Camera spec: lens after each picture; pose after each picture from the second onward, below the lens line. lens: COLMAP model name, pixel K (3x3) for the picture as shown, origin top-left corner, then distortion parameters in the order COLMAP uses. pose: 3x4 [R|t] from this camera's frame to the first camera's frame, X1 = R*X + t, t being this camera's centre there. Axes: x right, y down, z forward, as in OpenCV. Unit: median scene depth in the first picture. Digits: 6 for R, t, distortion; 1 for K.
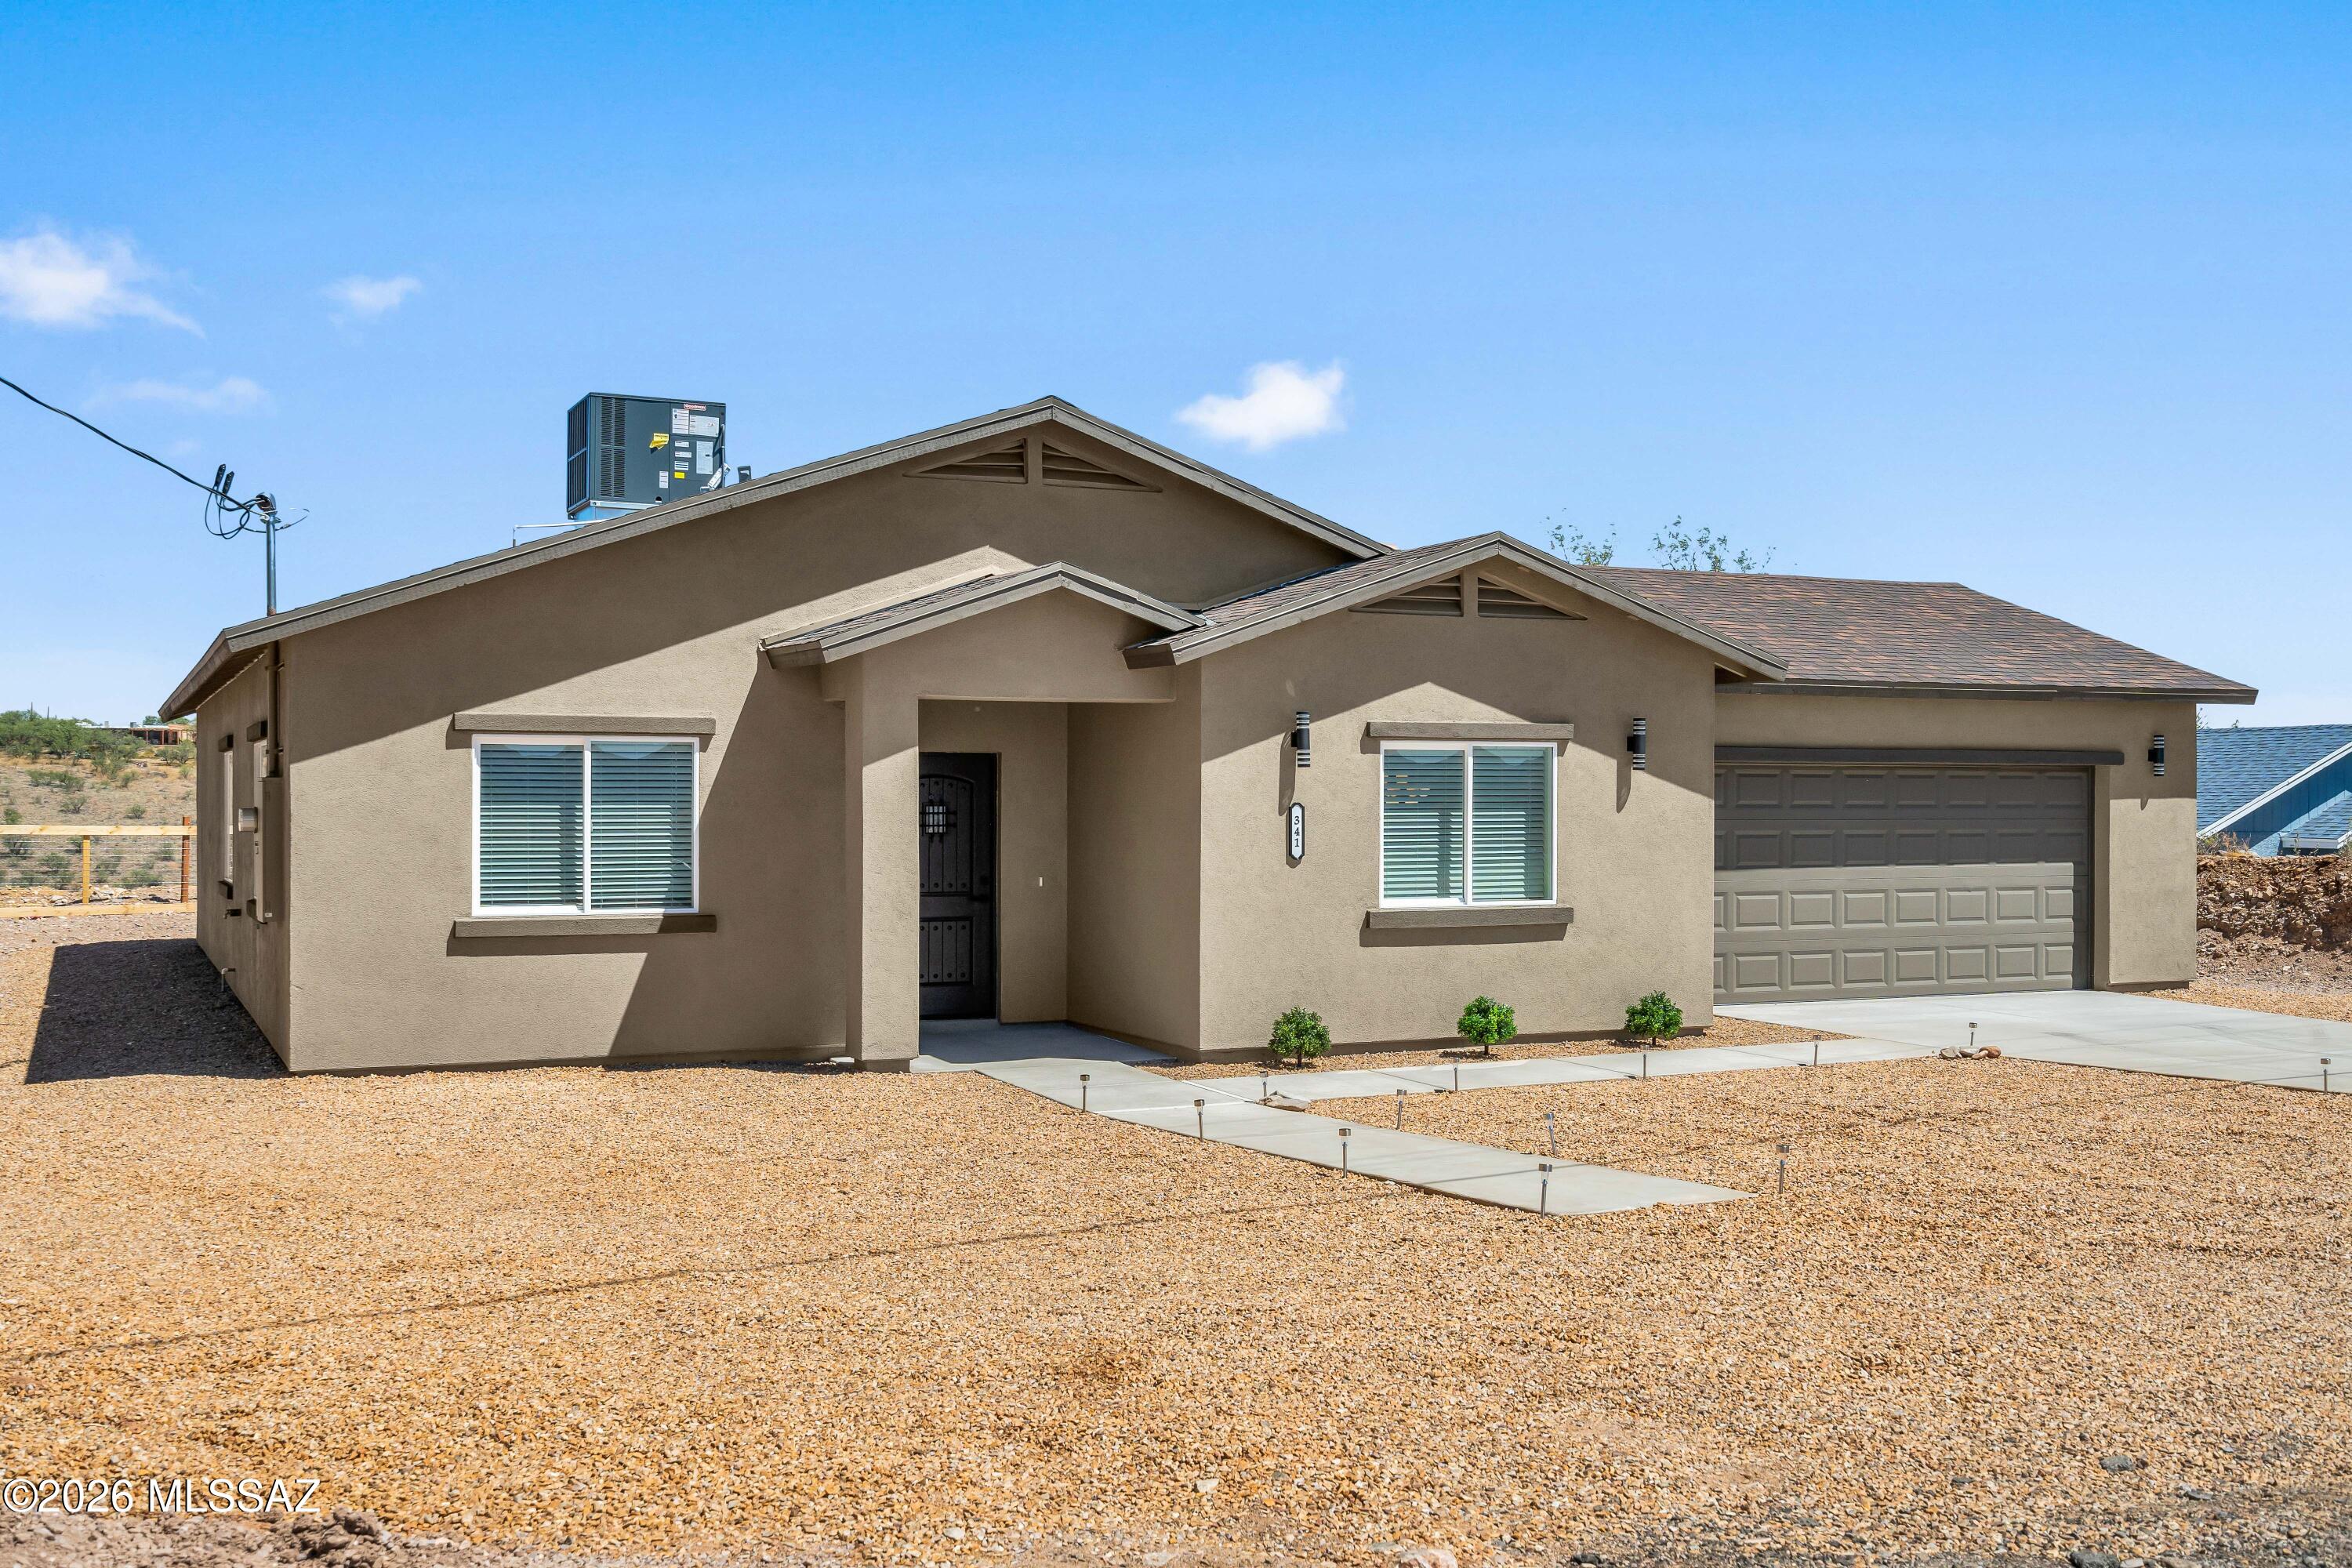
lens RADIAL K [[2286.2, 0, 1171.9], [0, 2286.2, 794.7], [0, 0, 1]] dist [0.005788, 0.000000]
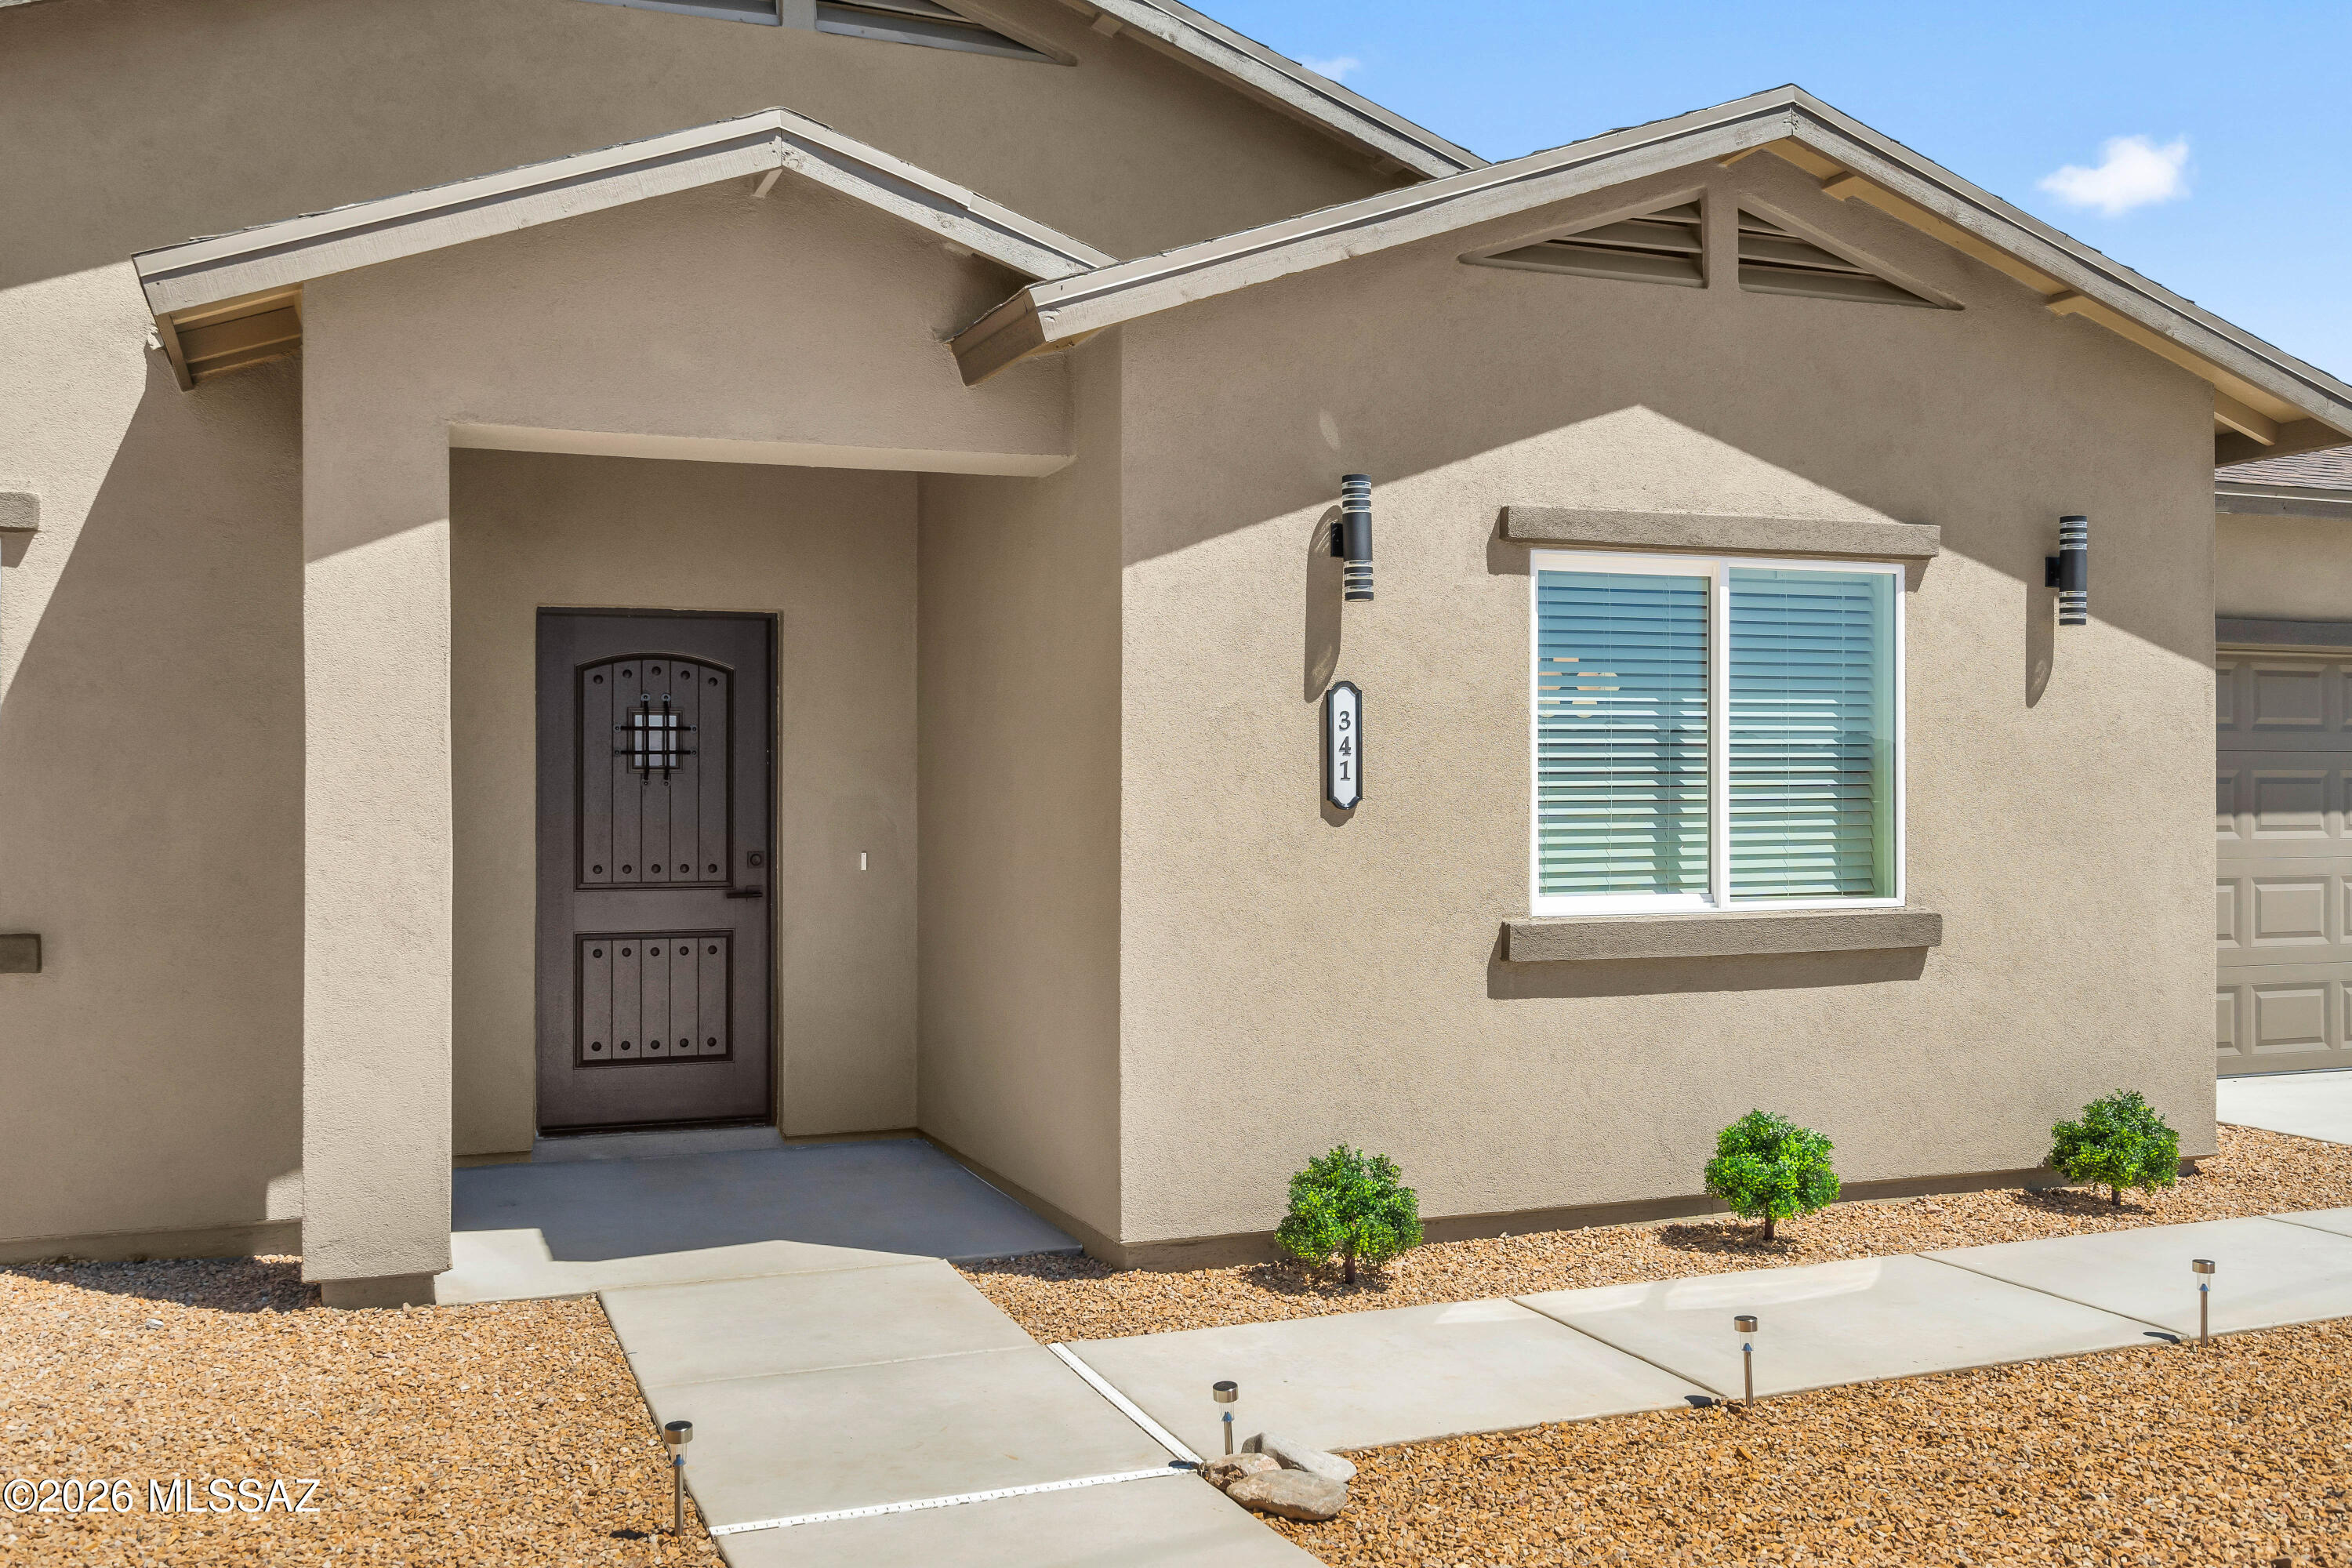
lens RADIAL K [[2122.2, 0, 1185.0], [0, 2122.2, 779.1], [0, 0, 1]] dist [0.006111, 0.000000]
pose [[0.998554, -0.003631, -0.053639, 0.044545], [0.003384, 0.999983, -0.004699, 0.023834], [0.053656, 0.004511, 0.998549, 0.568752]]
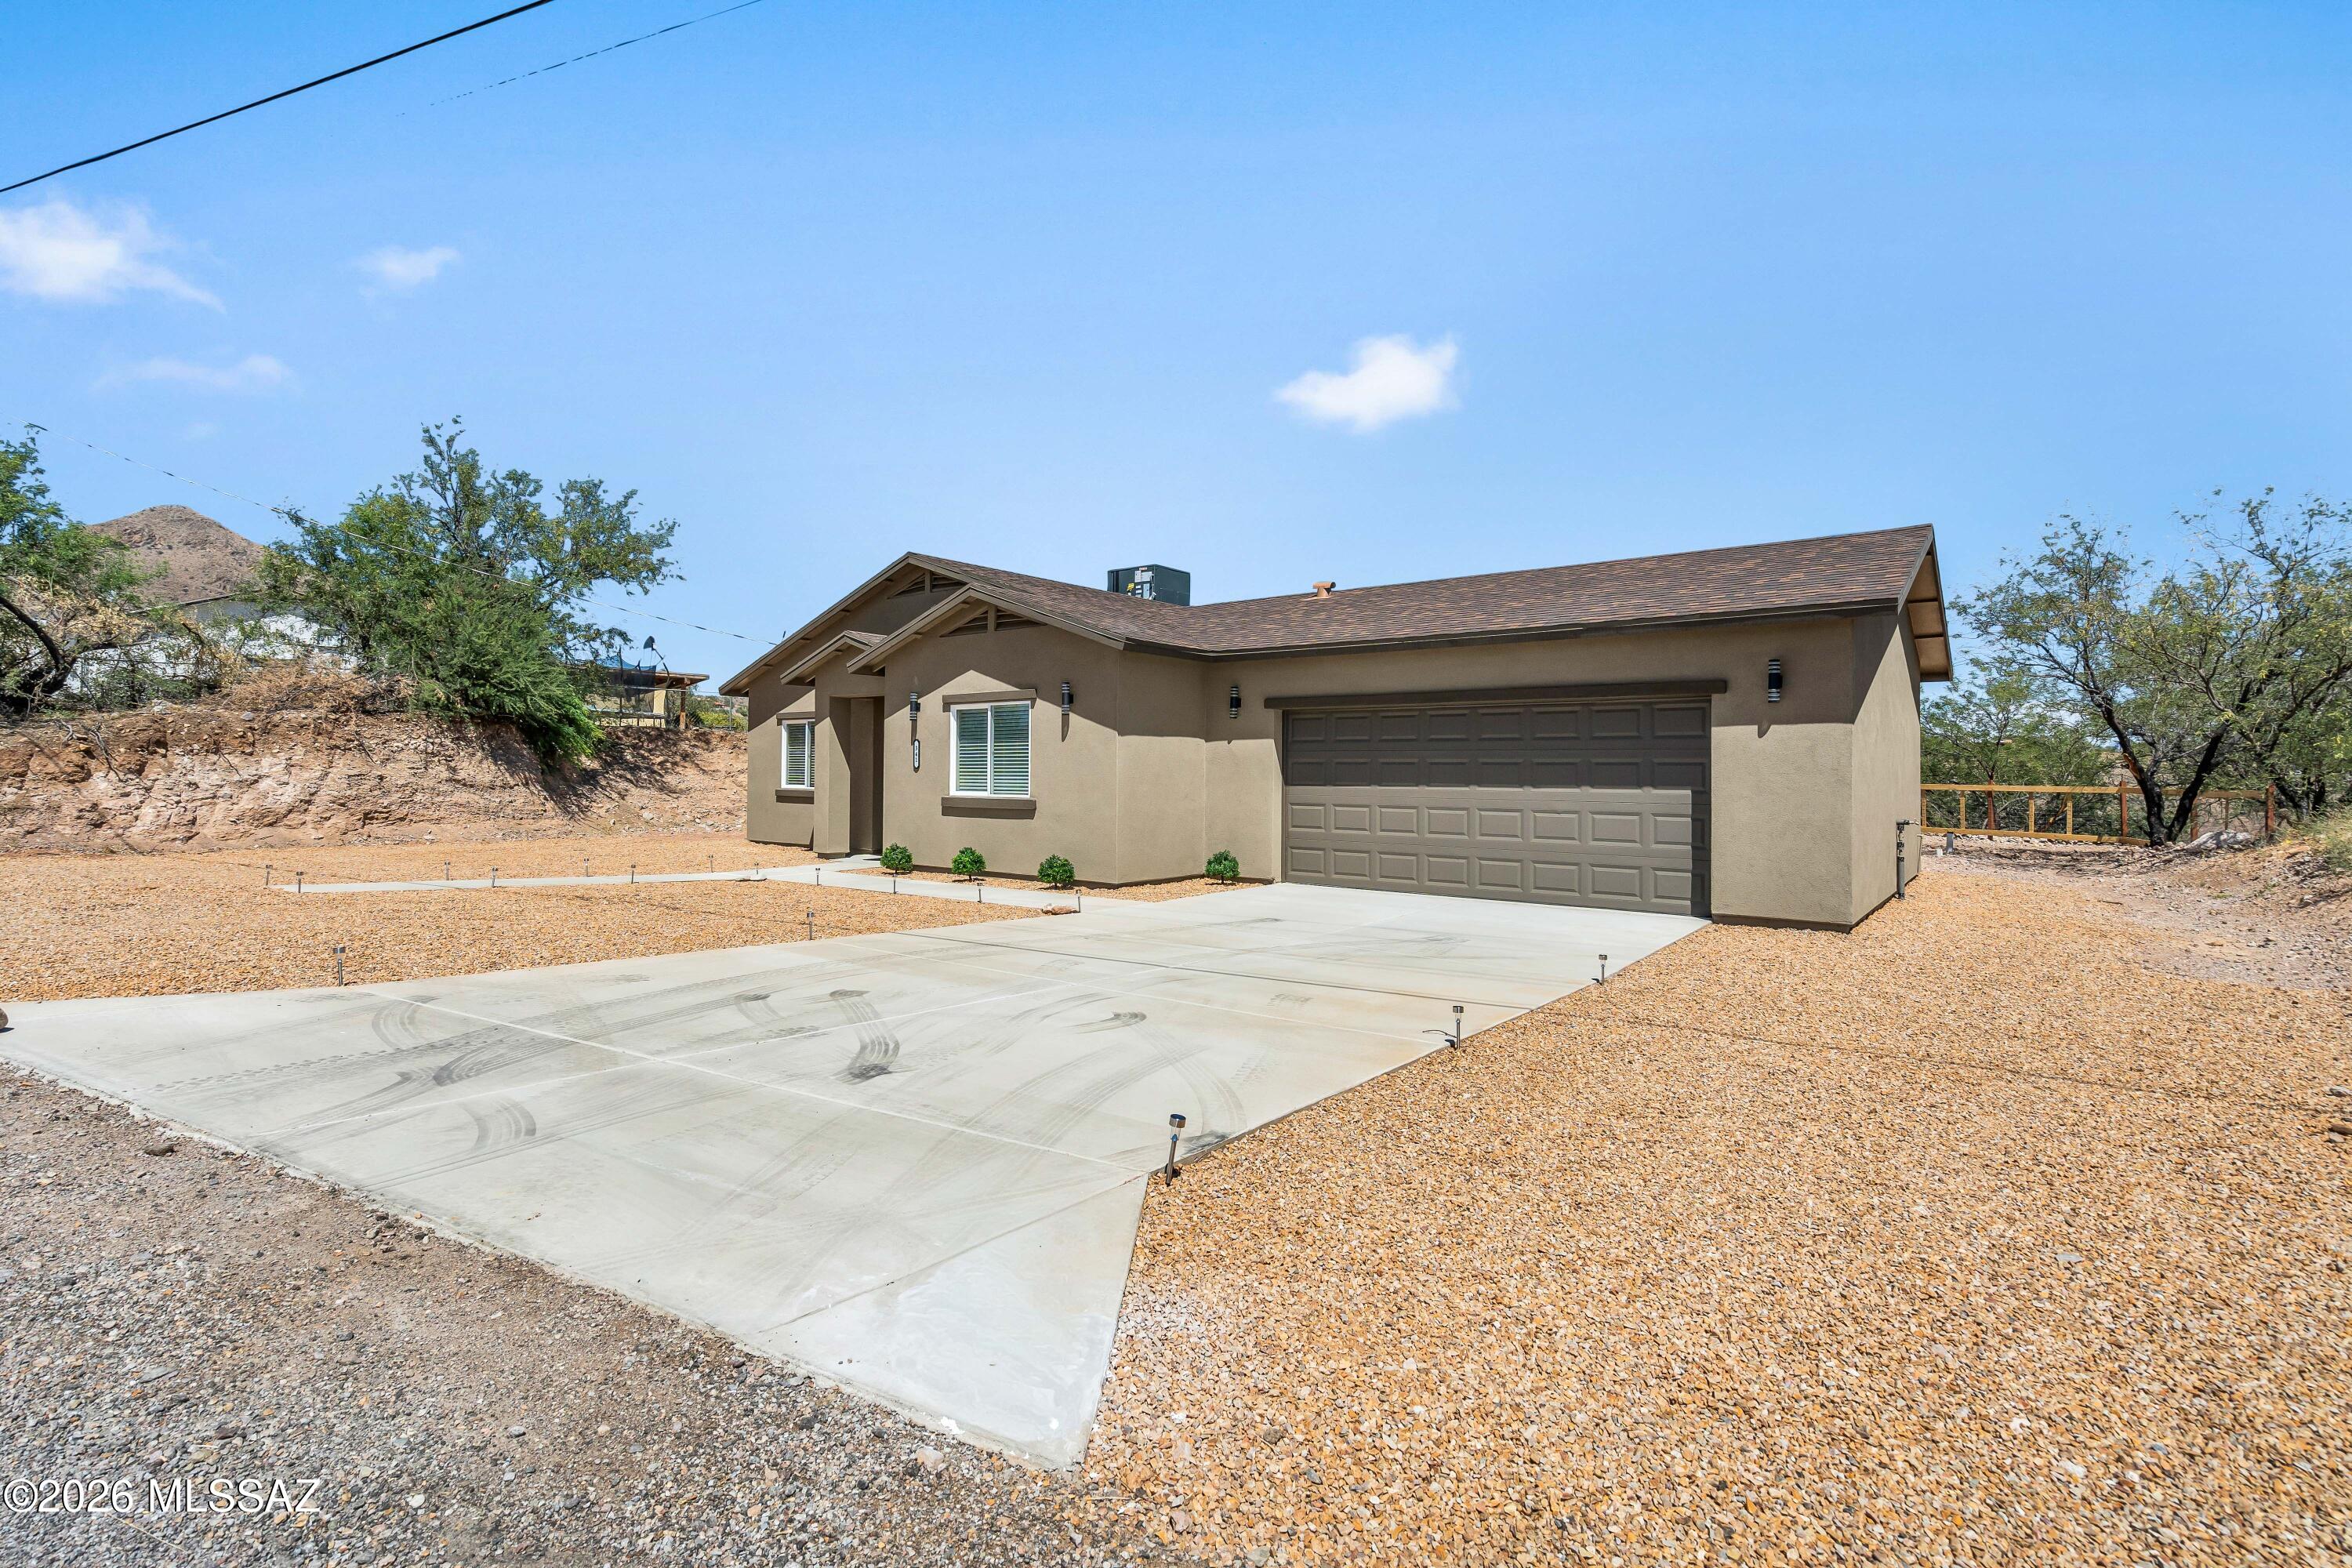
lens RADIAL K [[1084.9, 0, 1173.2], [0, 1084.9, 765.7], [0, 0, 1]] dist [-0.005706, 0.000415]
pose [[0.455419, -0.004450, -0.890266, 0.940383], [-0.007714, 0.999930, -0.008944, 0.031849], [0.890244, 0.010941, 0.455353, 0.751327]]
